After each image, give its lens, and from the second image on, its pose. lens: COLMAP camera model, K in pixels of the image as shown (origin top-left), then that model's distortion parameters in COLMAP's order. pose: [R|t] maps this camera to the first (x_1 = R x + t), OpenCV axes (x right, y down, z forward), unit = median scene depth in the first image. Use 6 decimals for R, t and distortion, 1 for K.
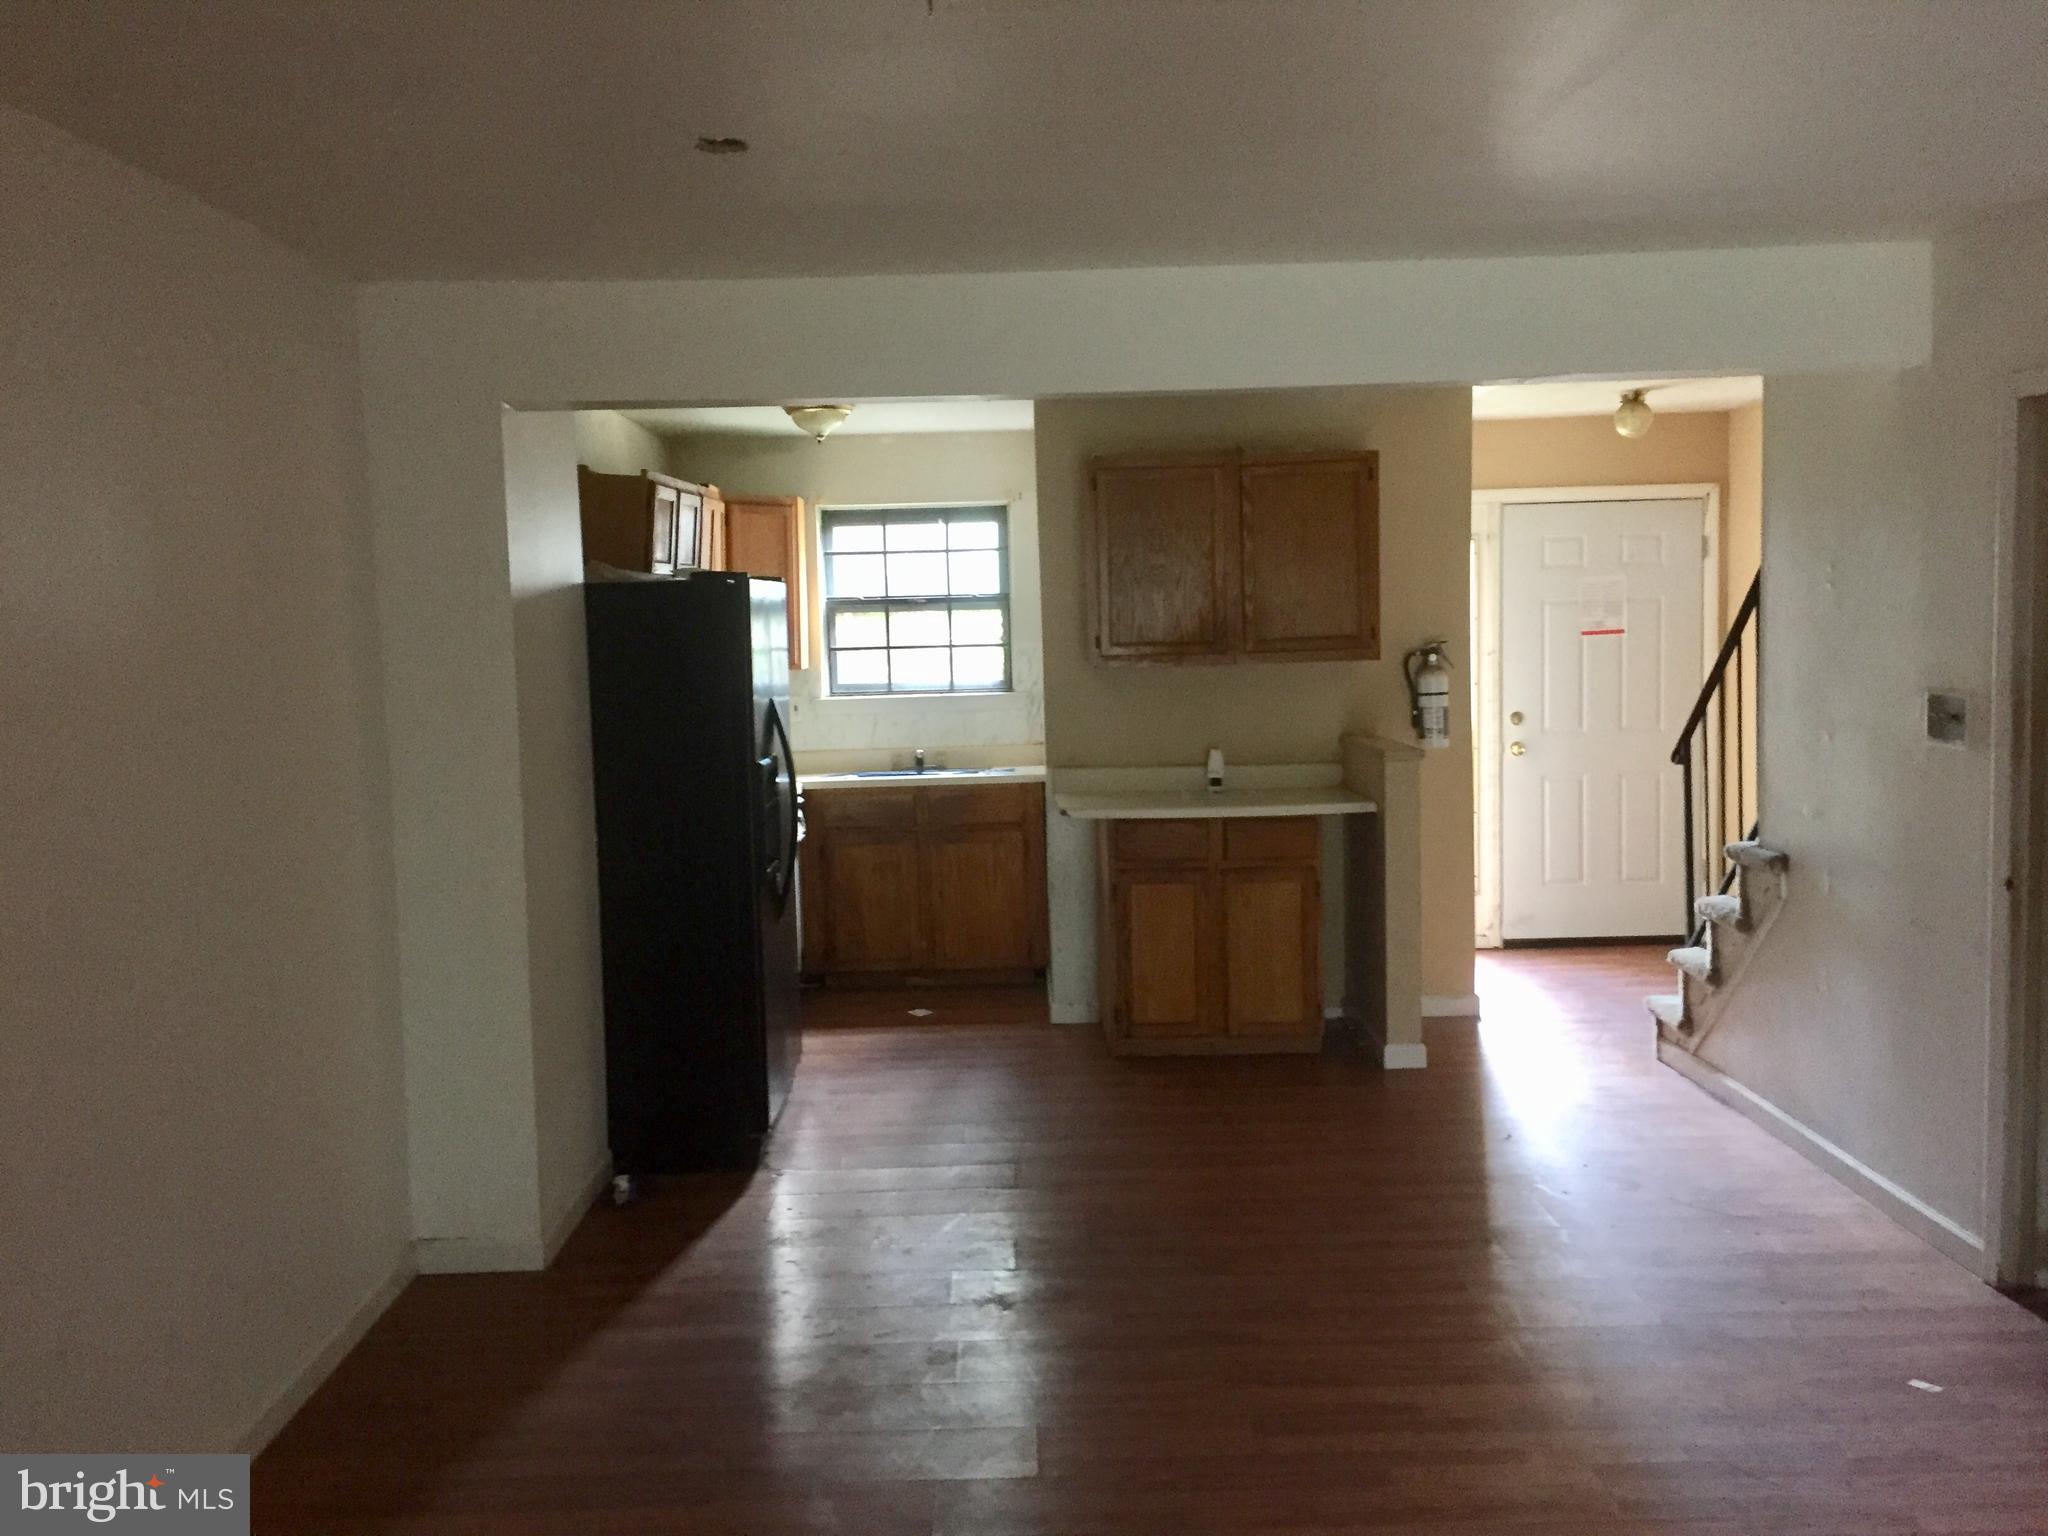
lens RADIAL K [[1736.5, 0, 1024.0], [0, 1736.5, 768.0], [0, 0, 1]] dist [0.100636, -0.144043]
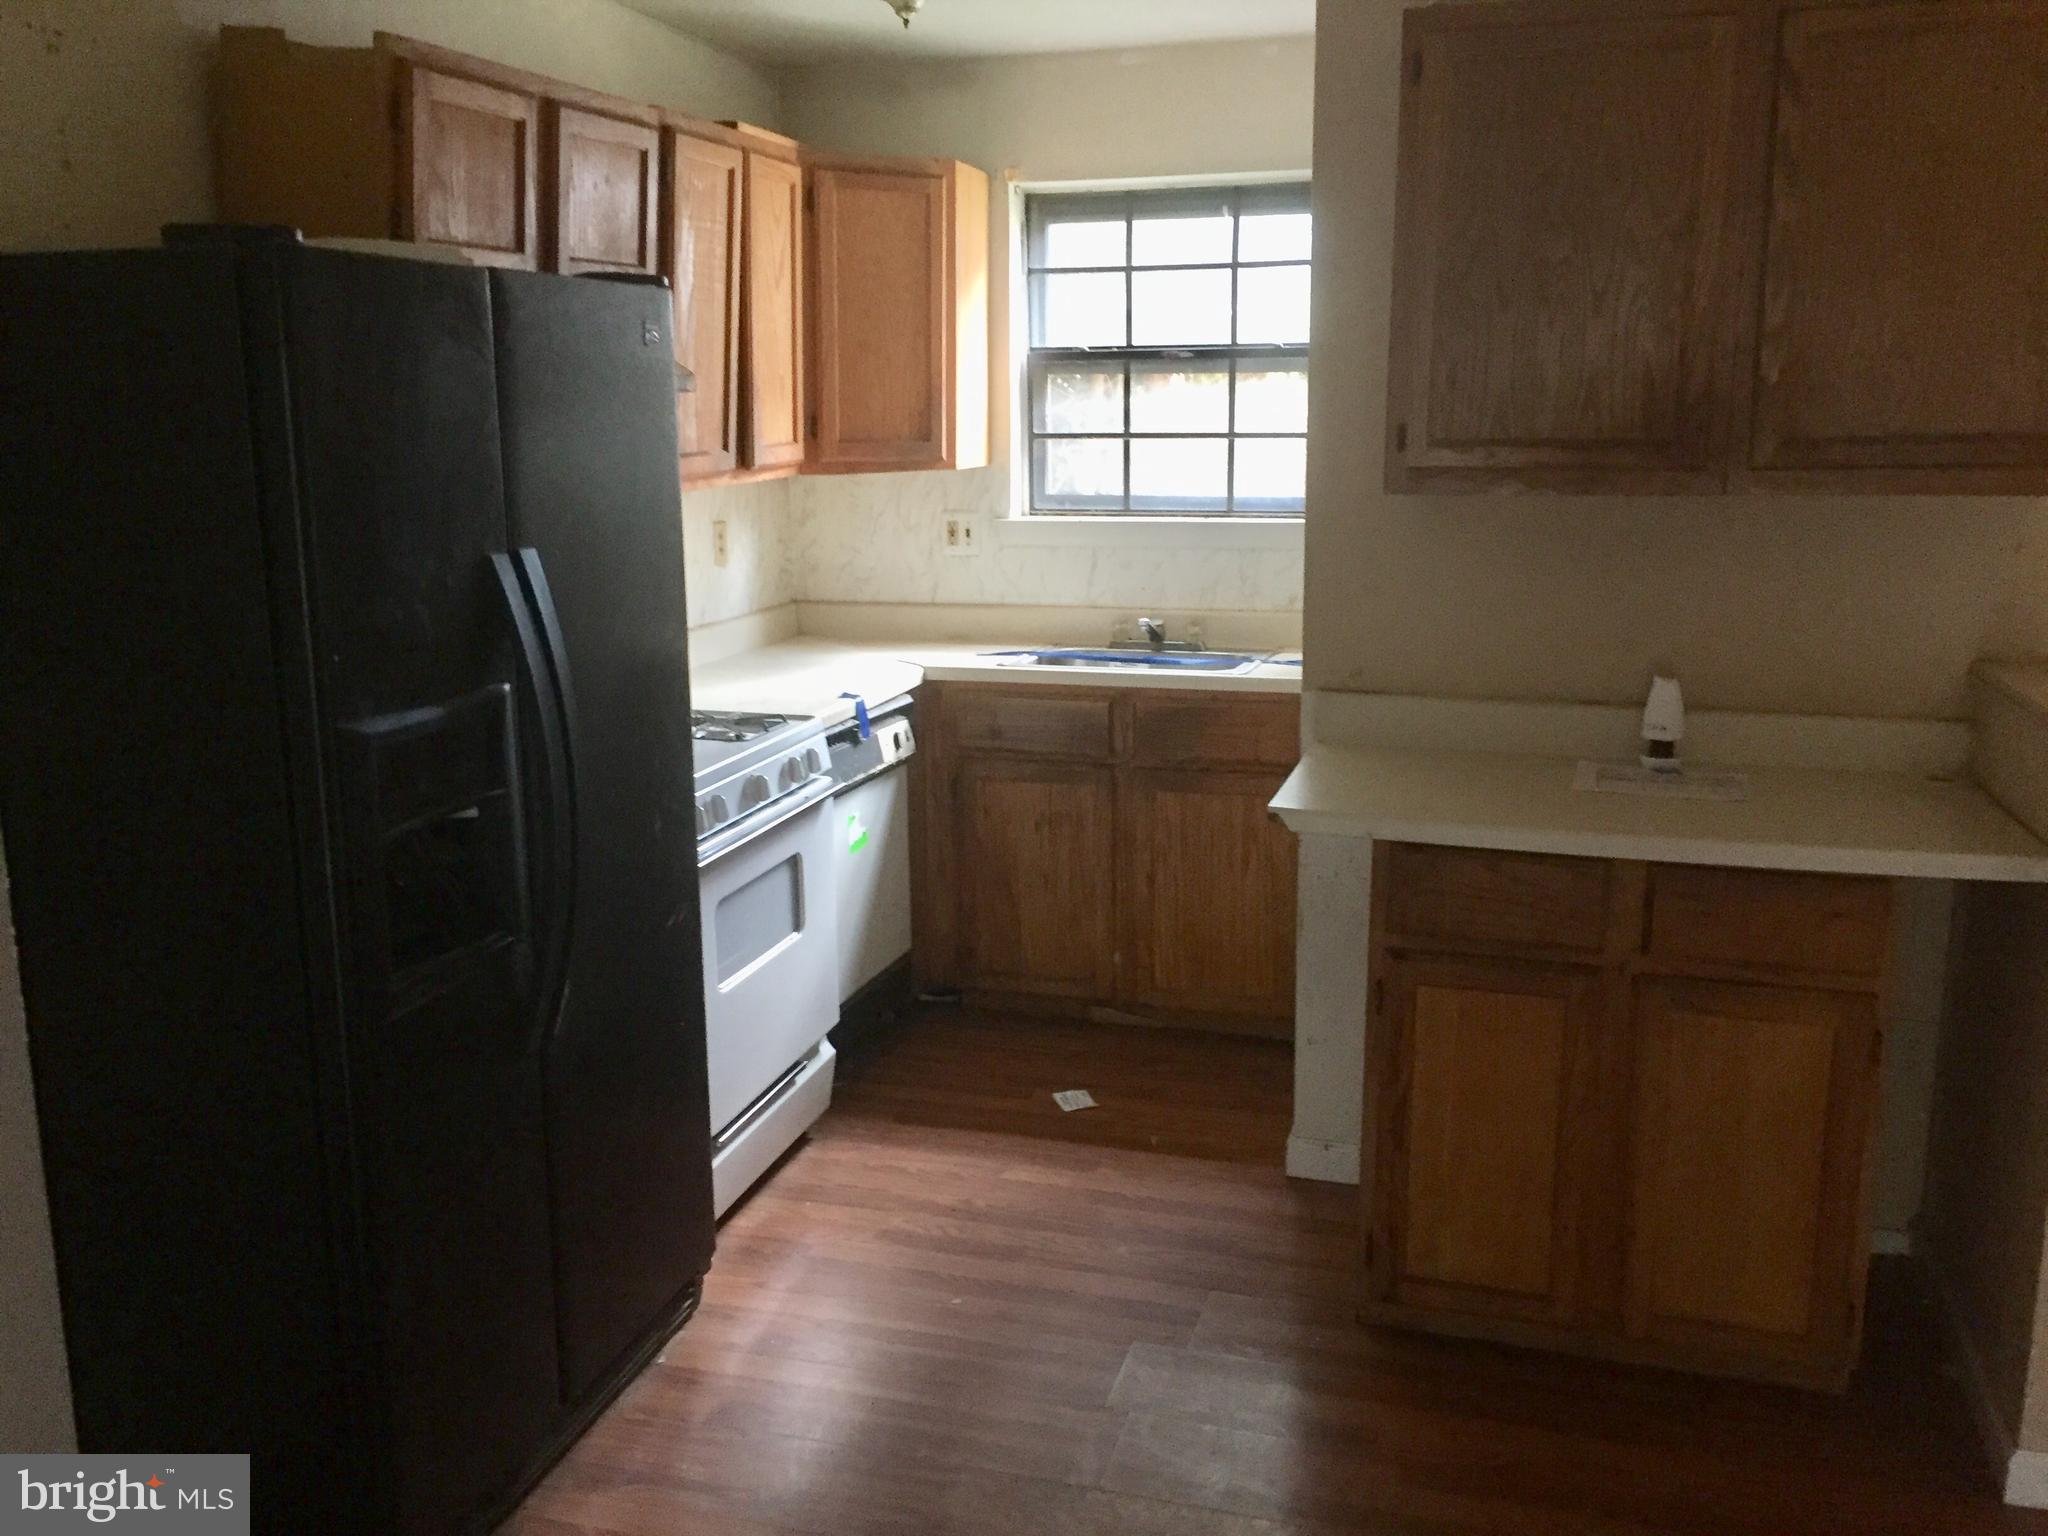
lens RADIAL K [[1736.5, 0, 1024.0], [0, 1736.5, 768.0], [0, 0, 1]] dist [0.100636, -0.144043]
pose [[0.955644, 0.080476, -0.283316, 0.071914], [-0.044652, 0.990414, 0.130715, -0.035632], [0.291120, -0.112266, 0.950077, 0.445773]]
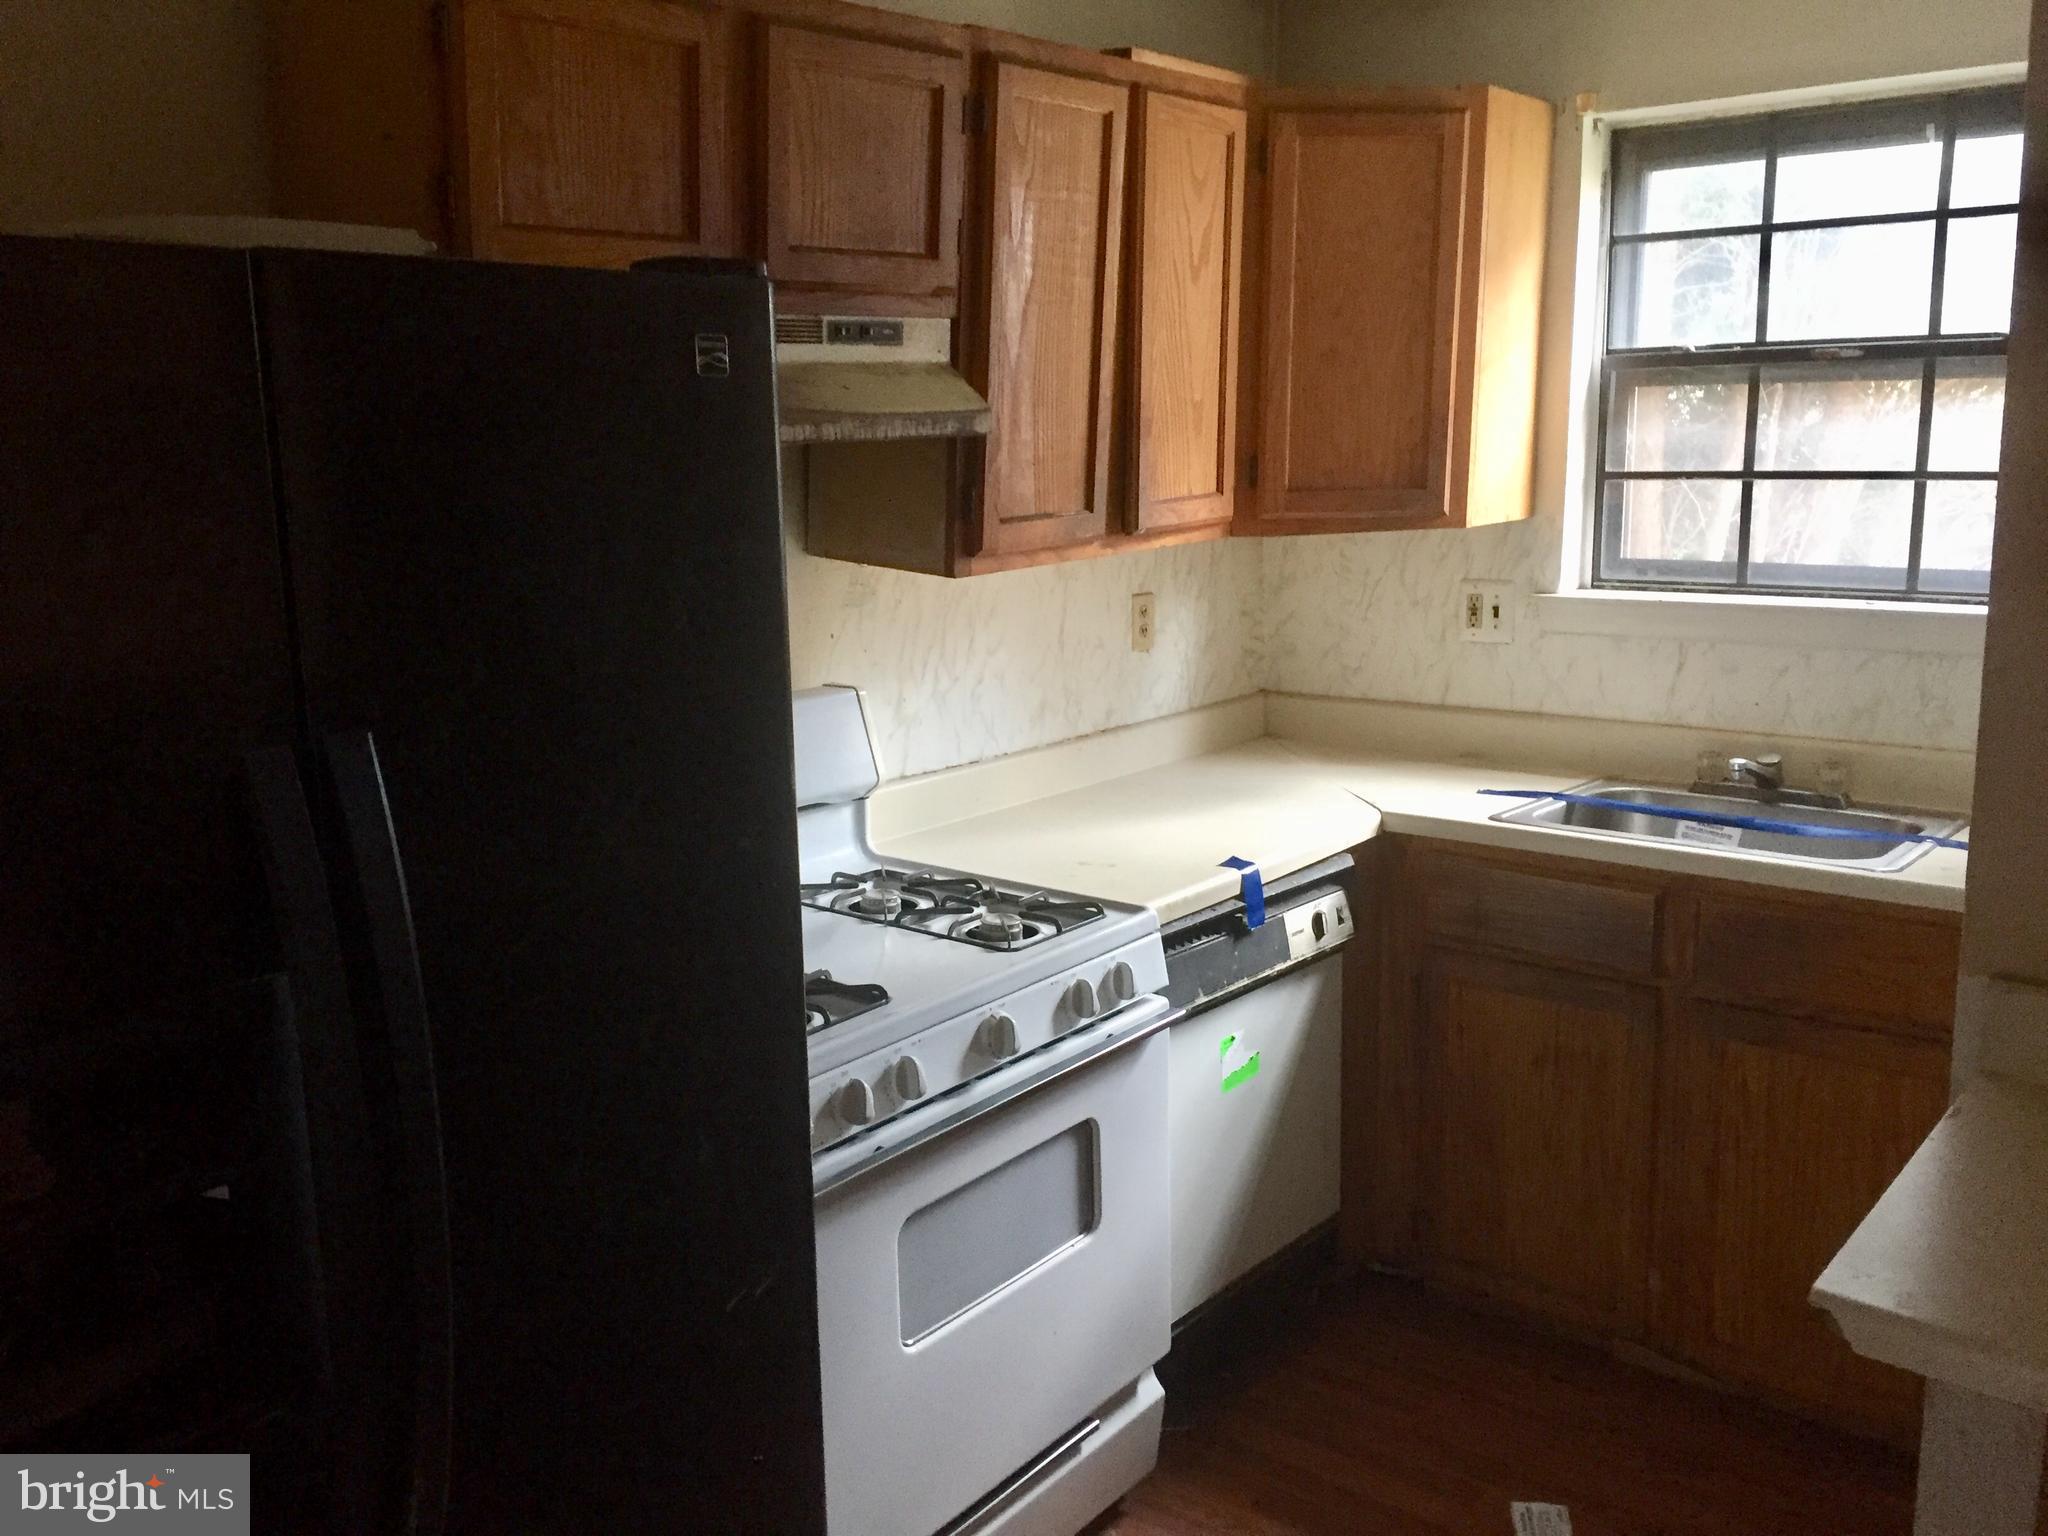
lens RADIAL K [[1736.5, 0, 1024.0], [0, 1736.5, 768.0], [0, 0, 1]] dist [0.100636, -0.144043]
pose [[0.767893, 0.137438, -0.625661, 0.061759], [-0.057244, 0.987527, 0.146673, -0.056896], [0.638015, -0.076814, 0.766183, 0.626842]]
